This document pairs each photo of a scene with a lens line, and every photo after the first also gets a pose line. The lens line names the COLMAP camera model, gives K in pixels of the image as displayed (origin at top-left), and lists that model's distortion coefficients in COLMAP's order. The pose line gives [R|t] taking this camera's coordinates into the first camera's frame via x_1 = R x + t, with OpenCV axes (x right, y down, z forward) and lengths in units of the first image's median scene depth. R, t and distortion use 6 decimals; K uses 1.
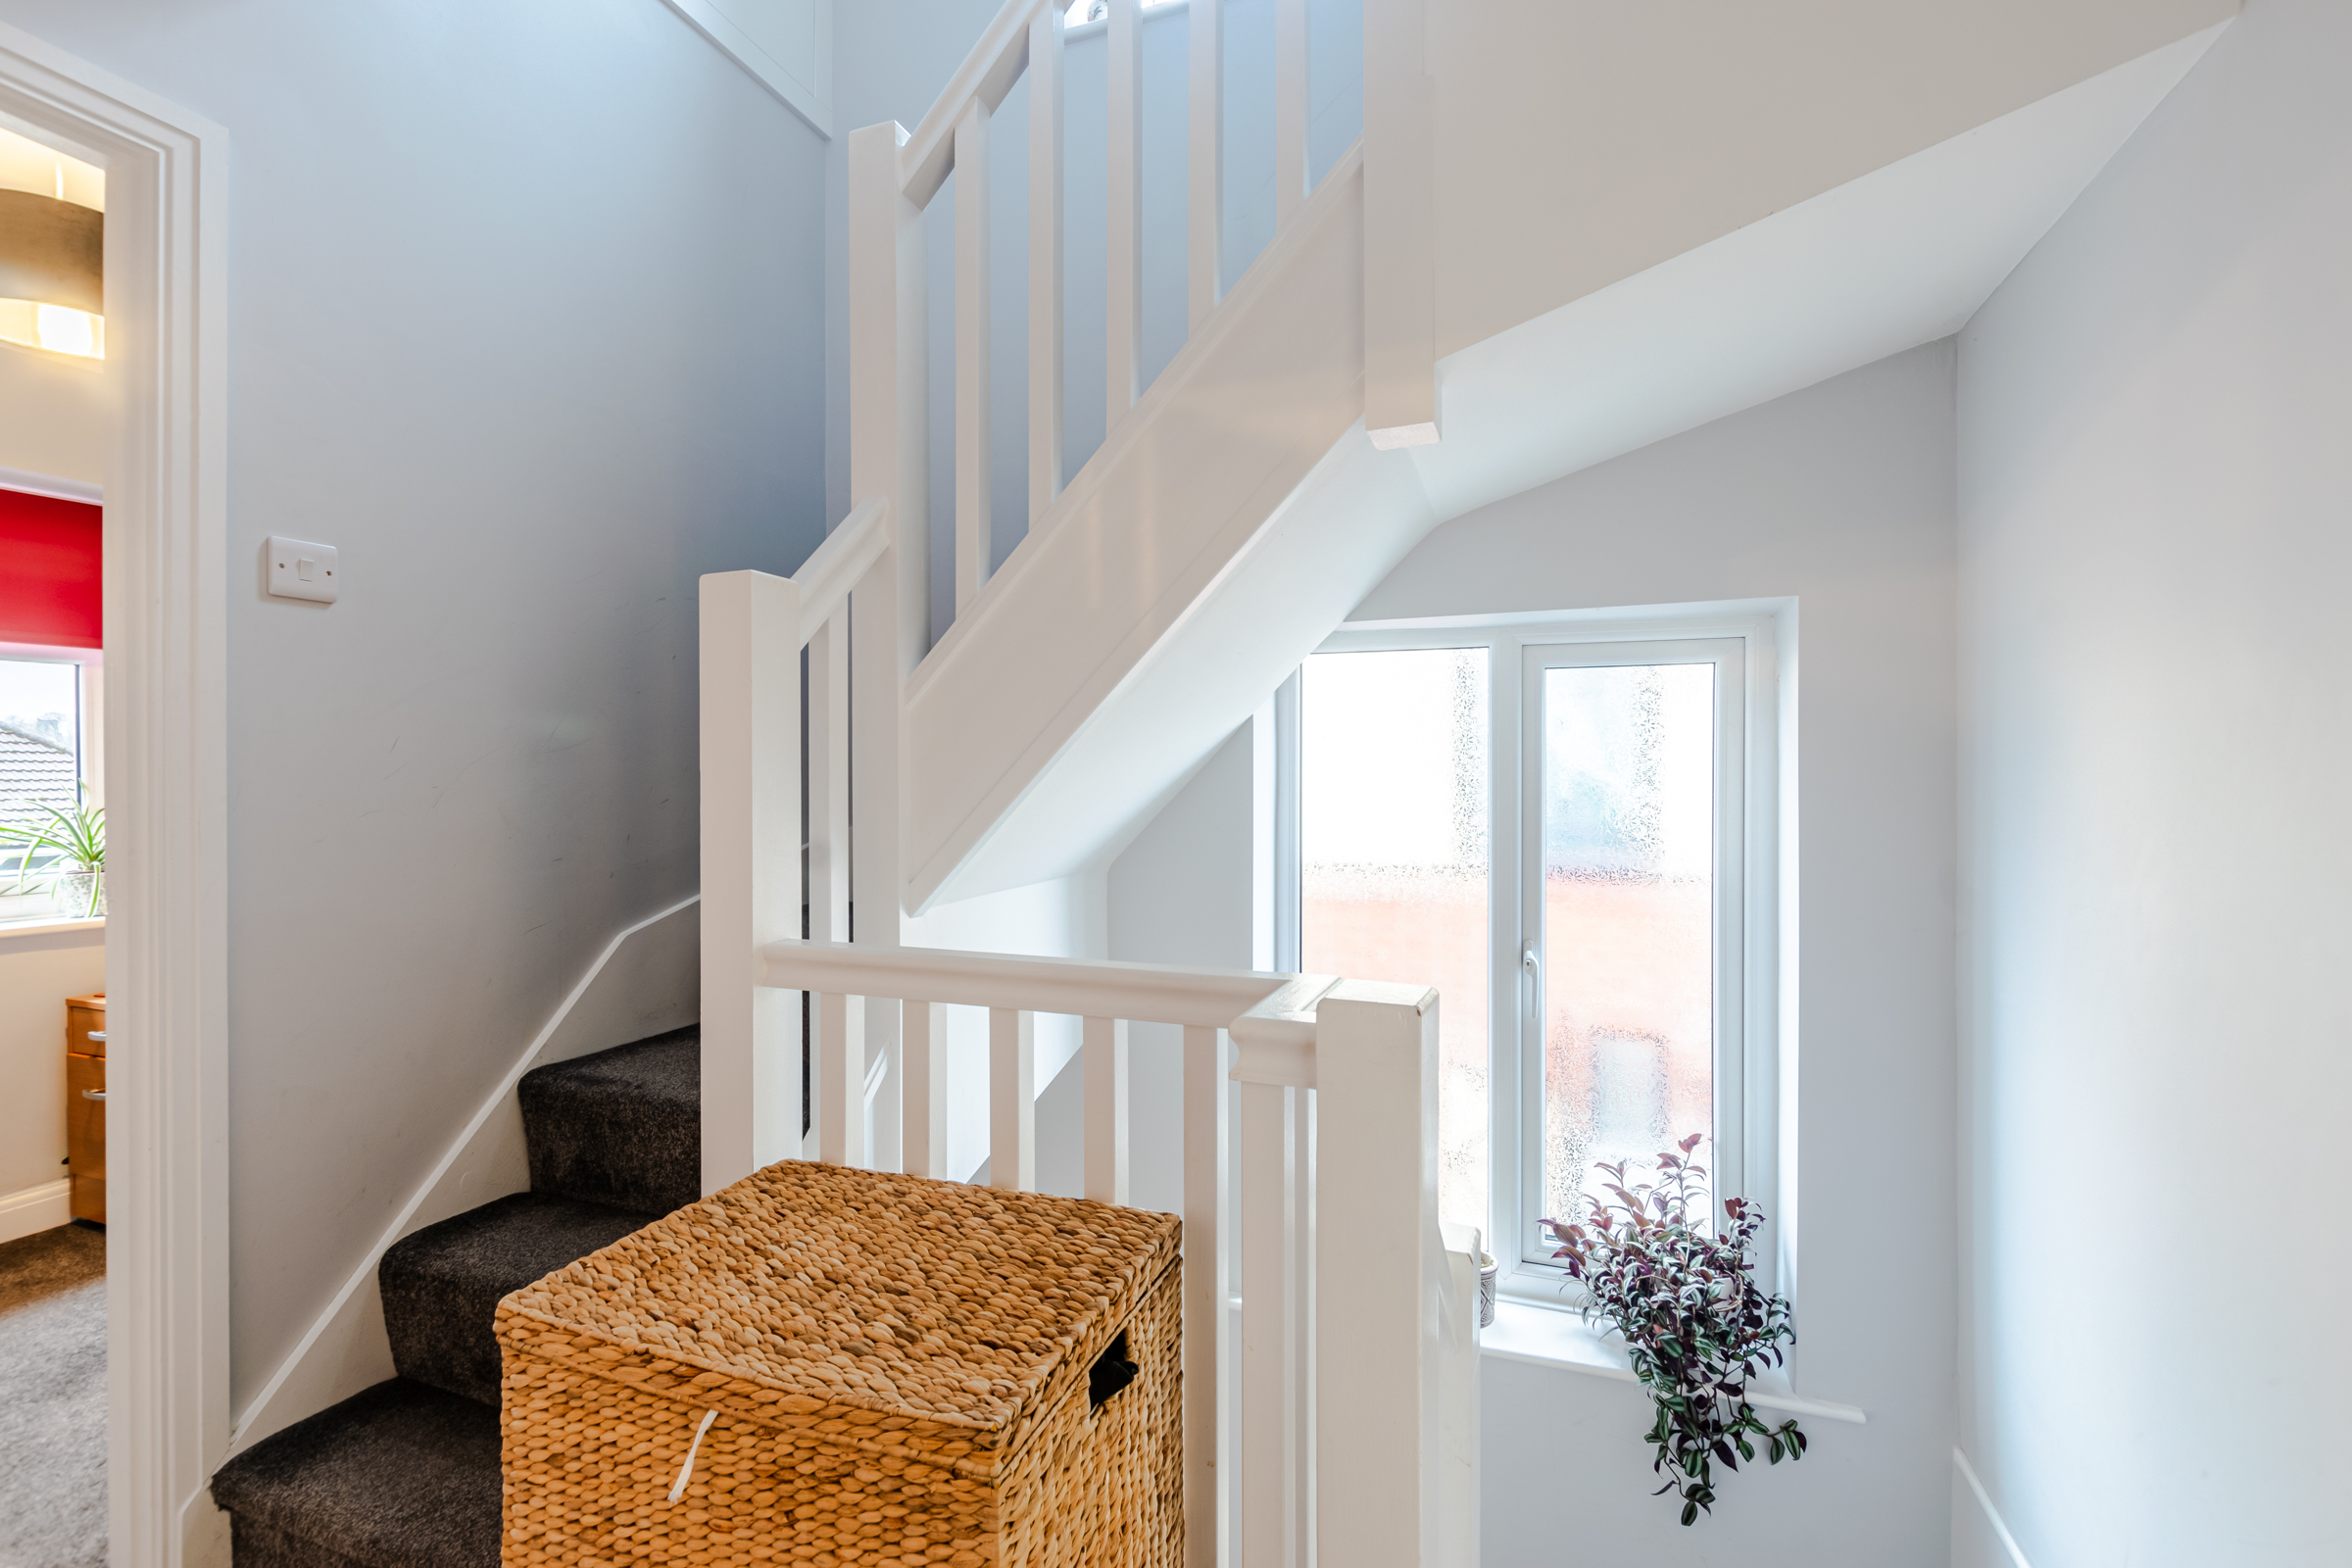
lens RADIAL K [[1020.6, 0, 1181.5], [0, 1020.6, 782.0], [0, 0, 1]] dist [0.001329, 0.000585]
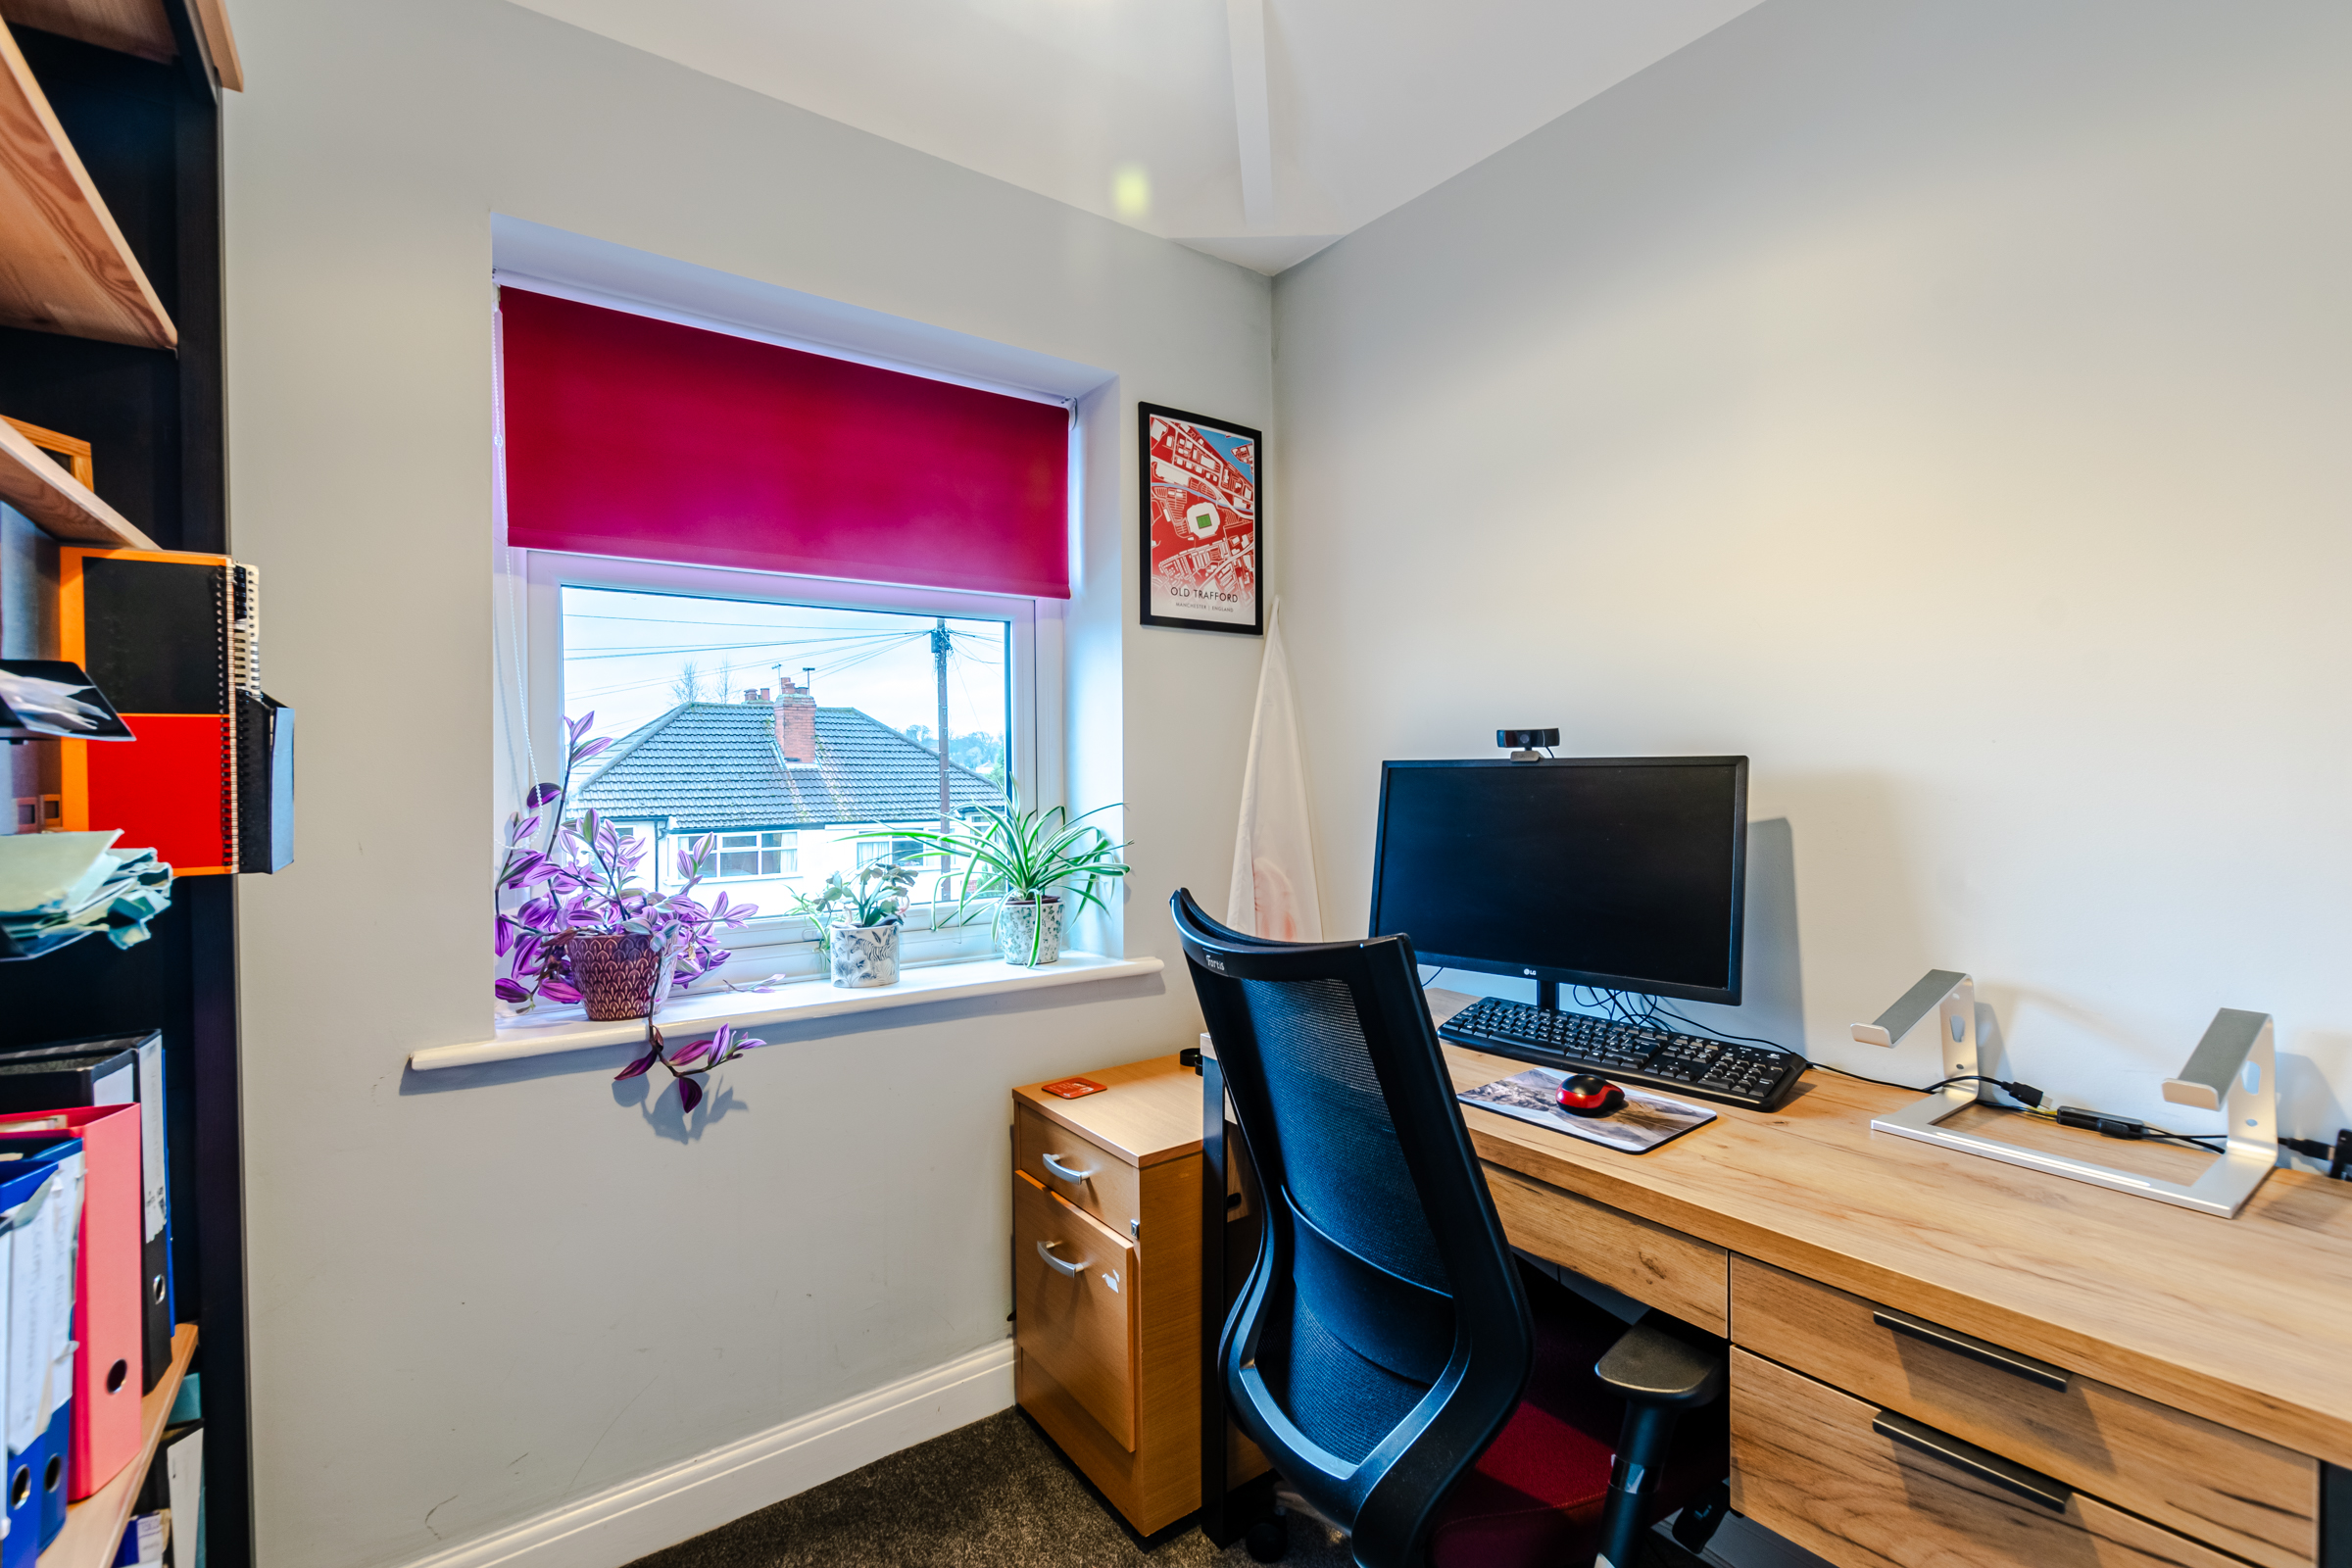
lens RADIAL K [[1020.6, 0, 1172.6], [0, 1020.6, 784.3], [0, 0, 1]] dist [0.001329, 0.000585]
pose [[0.827839, 0.002759, -0.560959, -0.610581], [0.000183, 0.999987, 0.005189, 0.001389], [0.560966, -0.004398, 0.827827, 0.487173]]
